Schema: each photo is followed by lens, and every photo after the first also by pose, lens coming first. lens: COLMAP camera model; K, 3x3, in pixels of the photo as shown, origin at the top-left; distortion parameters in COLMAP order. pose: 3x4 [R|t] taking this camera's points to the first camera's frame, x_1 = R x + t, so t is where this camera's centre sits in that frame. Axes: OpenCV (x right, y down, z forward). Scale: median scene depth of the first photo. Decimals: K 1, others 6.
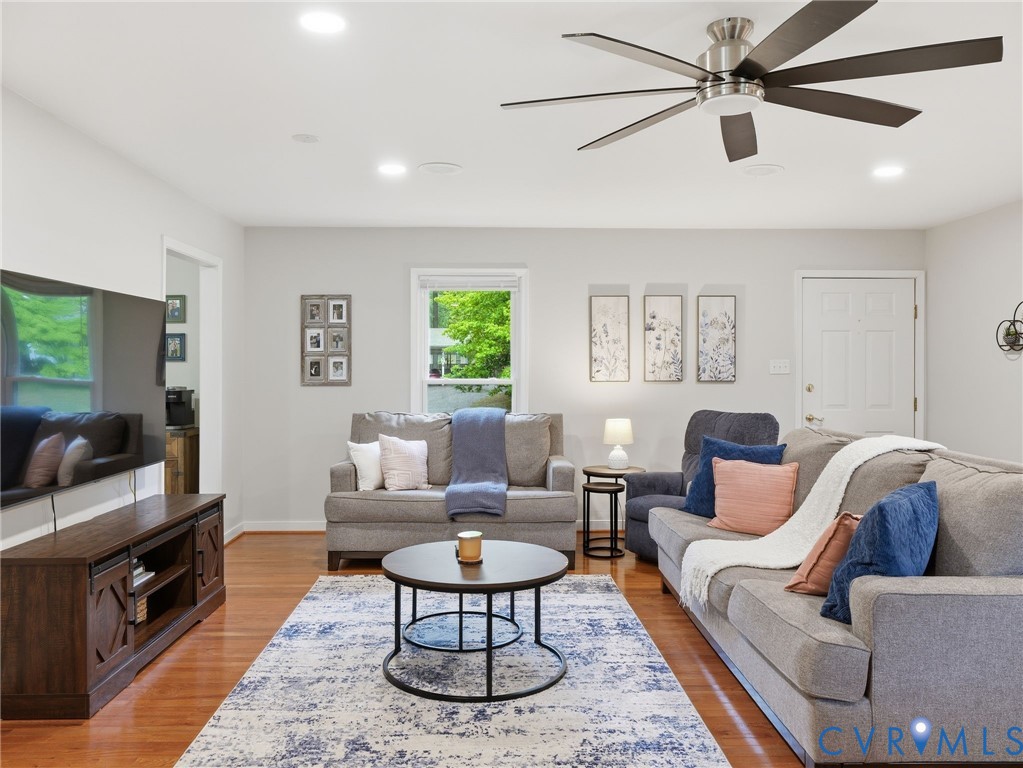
lens RADIAL K [[792.6, 0, 507.9], [0, 792.6, 368.4], [0, 0, 1]] dist [-0.015318, -0.002204]
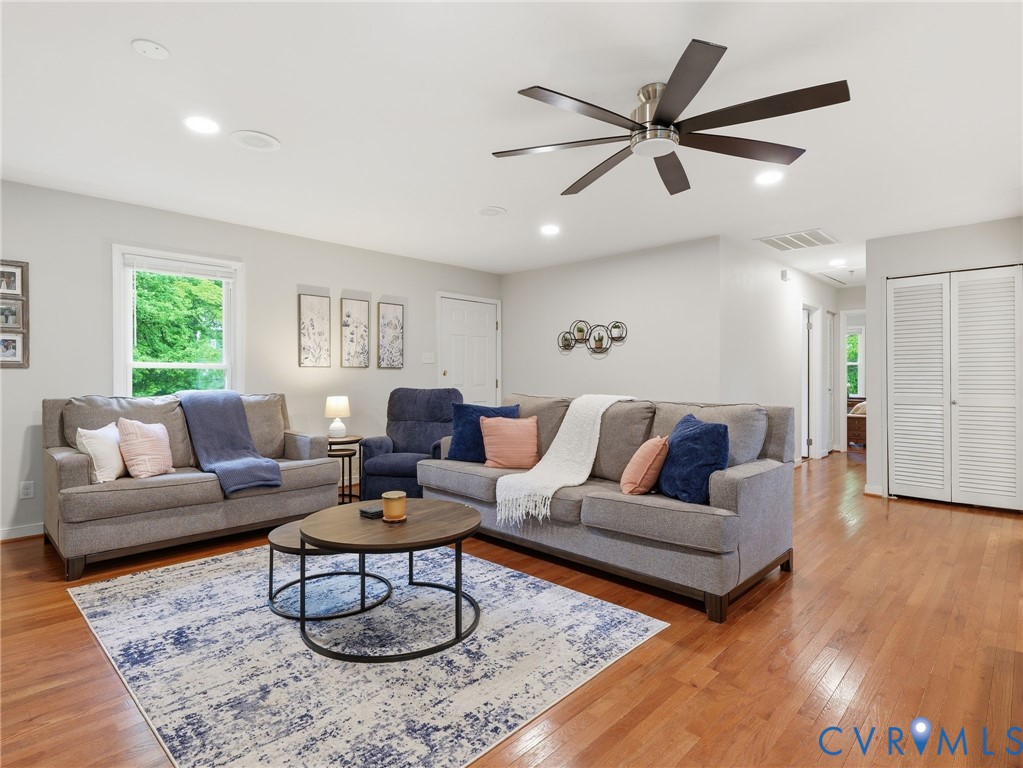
lens RADIAL K [[542.2, 0, 508.5], [0, 542.2, 380.6], [0, 0, 1]] dist [0.000335, 0.000735]
pose [[0.709001, -0.006041, 0.705181, -0.282067], [-0.001368, 0.999950, 0.009942, 0.033188], [-0.705206, -0.008013, 0.708957, 0.245357]]
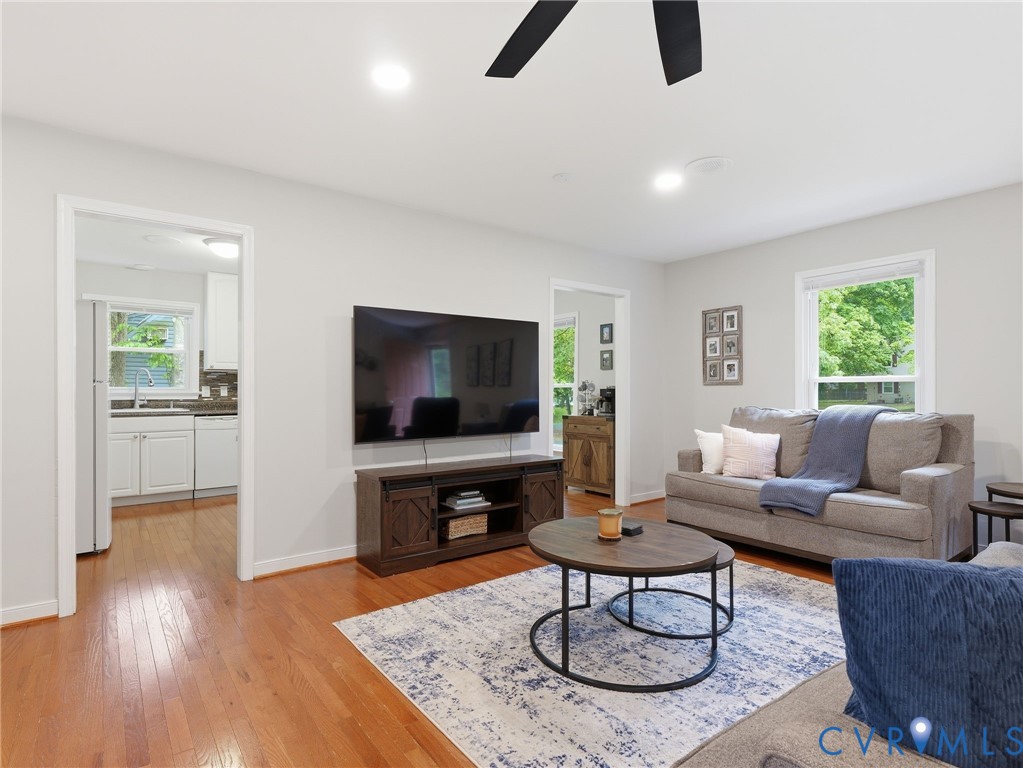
lens RADIAL K [[541.6, 0, 503.3], [0, 541.6, 384.9], [0, 0, 1]] dist [-0.000365, 0.000042]
pose [[0.576095, -0.010519, -0.817315, 0.280622], [0.000541, 0.999922, -0.012488, 0.036593], [0.817383, 0.006752, 0.576056, 0.308270]]
